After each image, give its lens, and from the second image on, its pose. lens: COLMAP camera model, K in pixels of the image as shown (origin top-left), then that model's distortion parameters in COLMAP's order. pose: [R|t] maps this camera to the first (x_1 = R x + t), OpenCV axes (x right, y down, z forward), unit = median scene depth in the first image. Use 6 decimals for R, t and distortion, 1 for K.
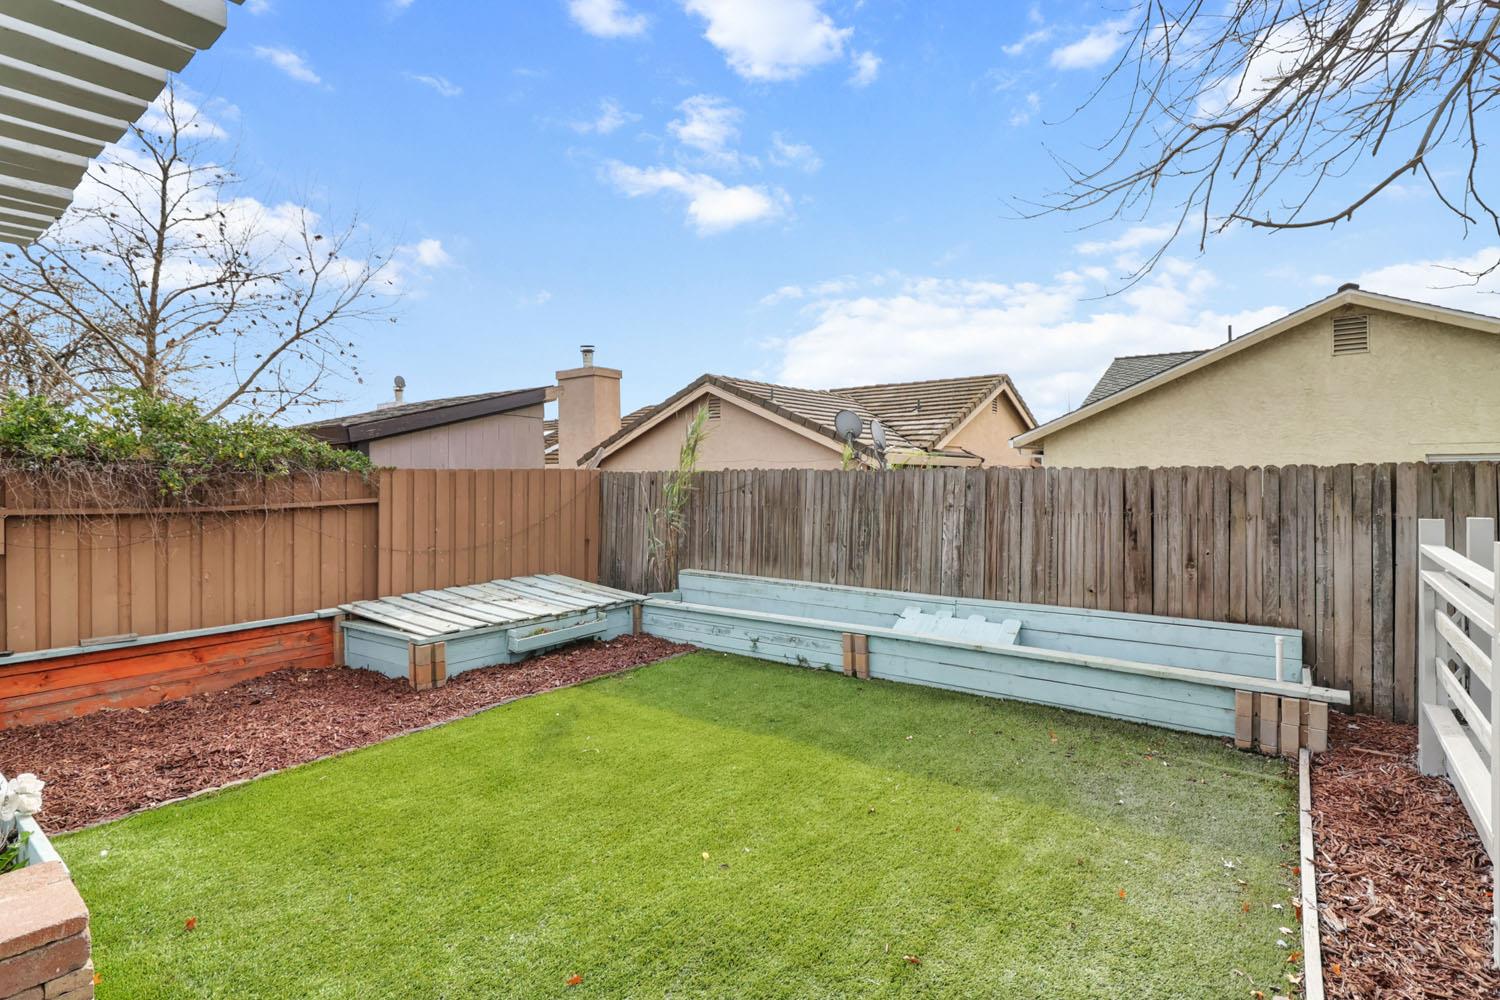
lens RADIAL K [[718.9, 0, 756.1], [0, 718.9, 471.7], [0, 0, 1]] dist [0.004308, -0.000133]
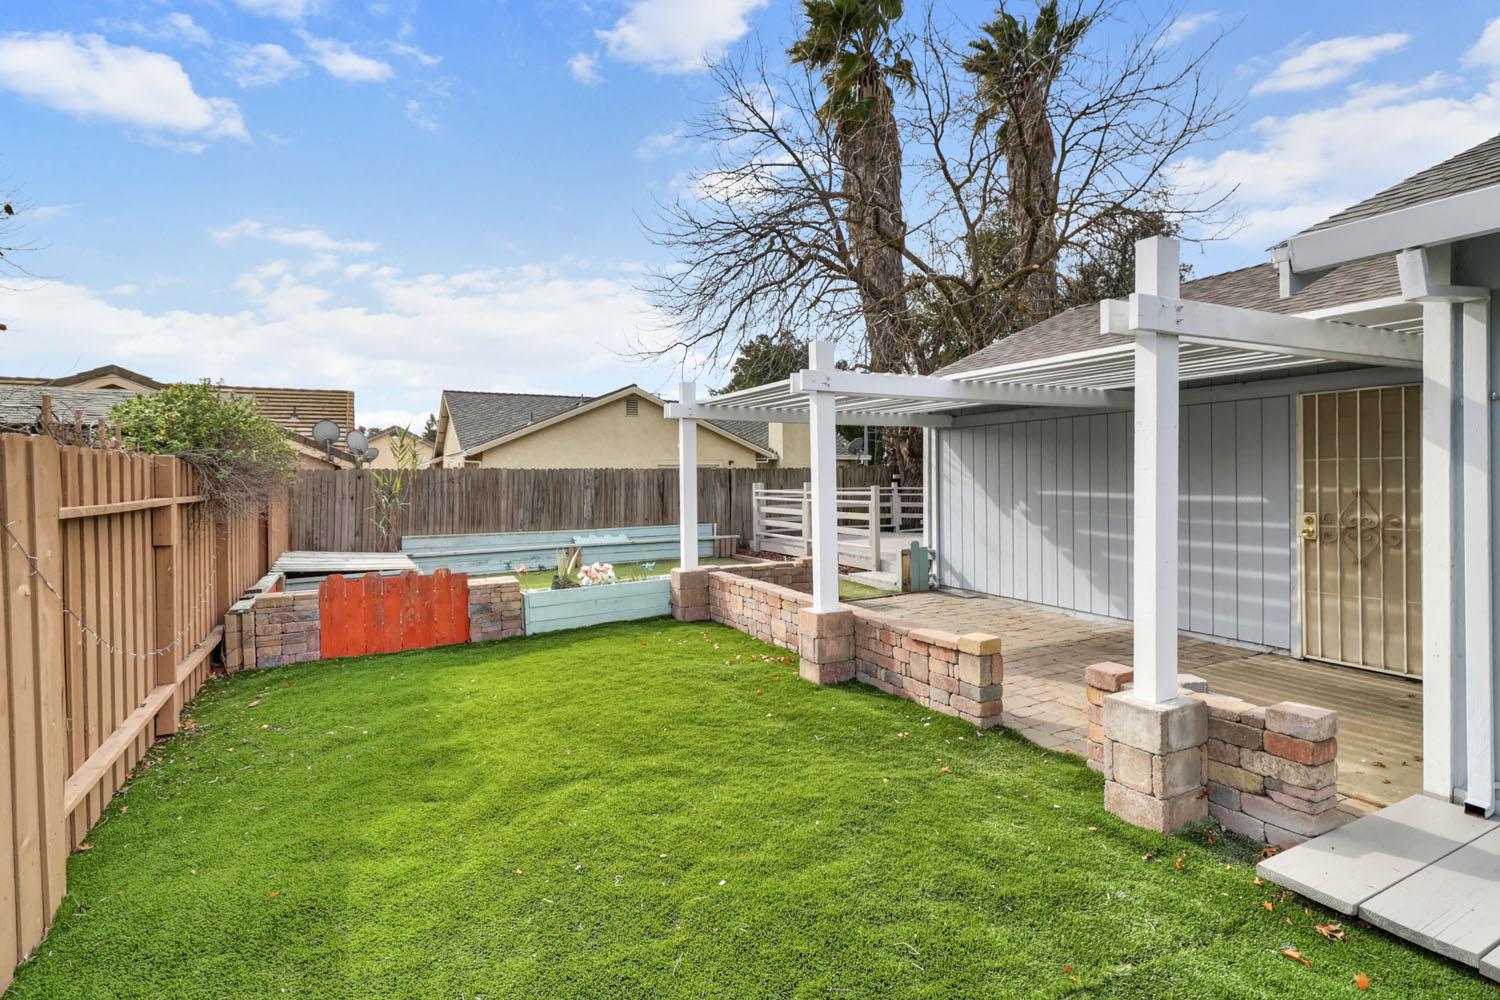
lens RADIAL K [[718.9, 0, 756.1], [0, 718.9, 471.7], [0, 0, 1]] dist [0.004308, -0.000133]
pose [[0.423657, 0.005430, 0.905806, -1.357837], [0.001436, 0.999977, -0.006665, 0.018229], [-0.905821, 0.004124, 0.423640, -0.321043]]
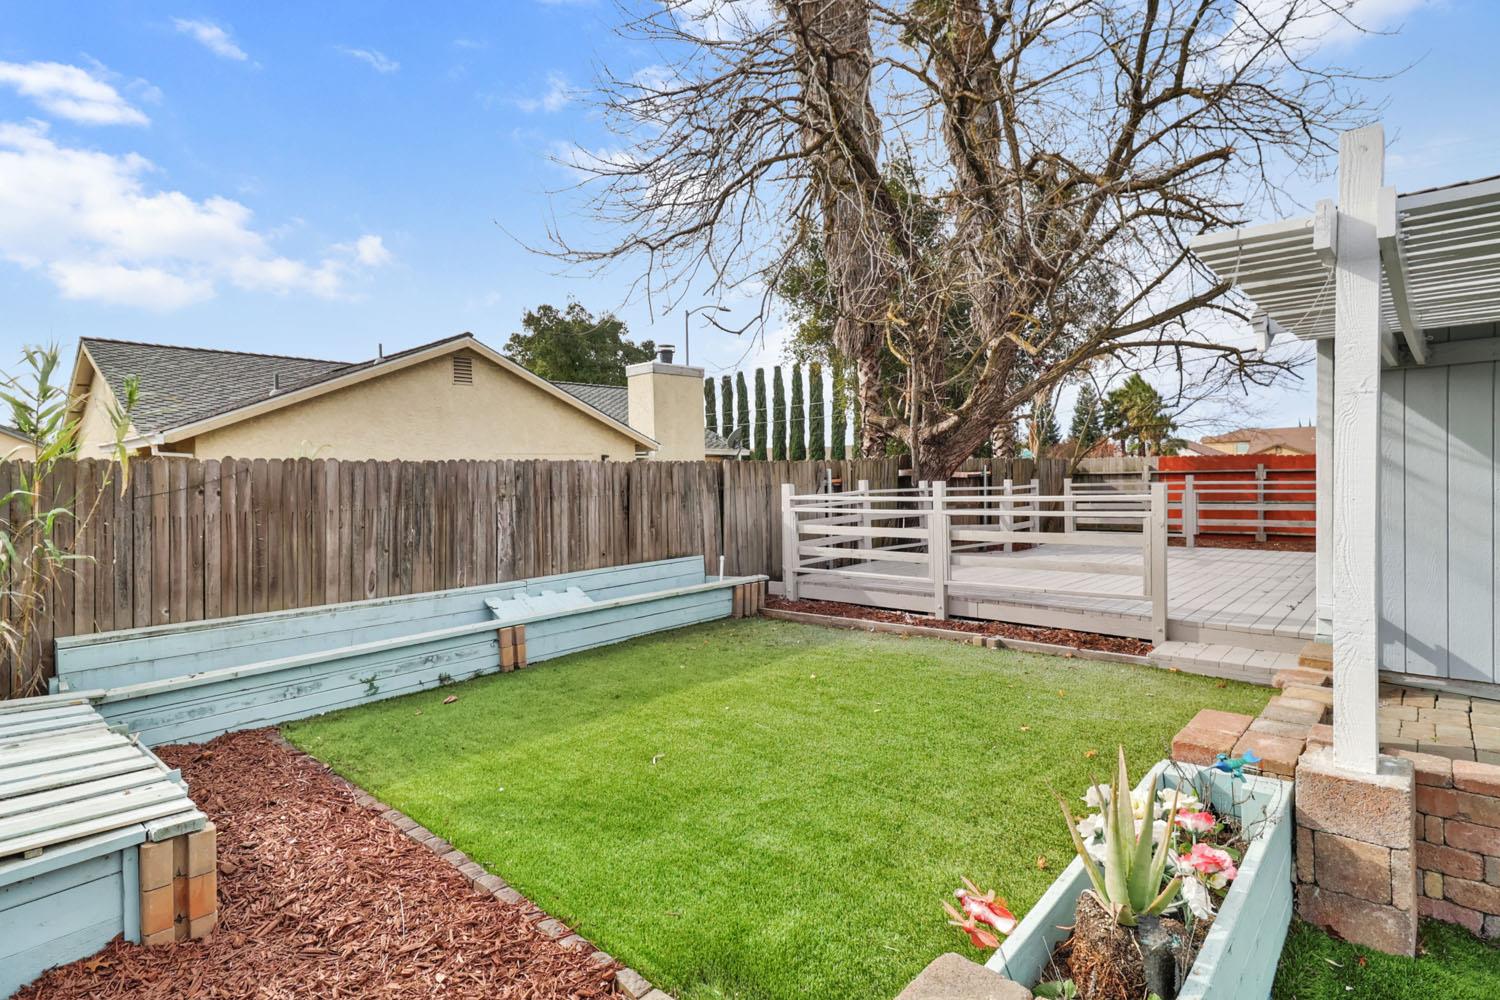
lens RADIAL K [[748.2, 0, 748.6], [0, 748.2, 491.3], [0, 0, 1]] dist [-0.001917, -0.000114]
pose [[0.088046, -0.019186, 0.995932, -0.748628], [0.014657, 0.999731, 0.017963, 0.025009], [-0.996009, 0.013016, 0.088303, 0.521295]]
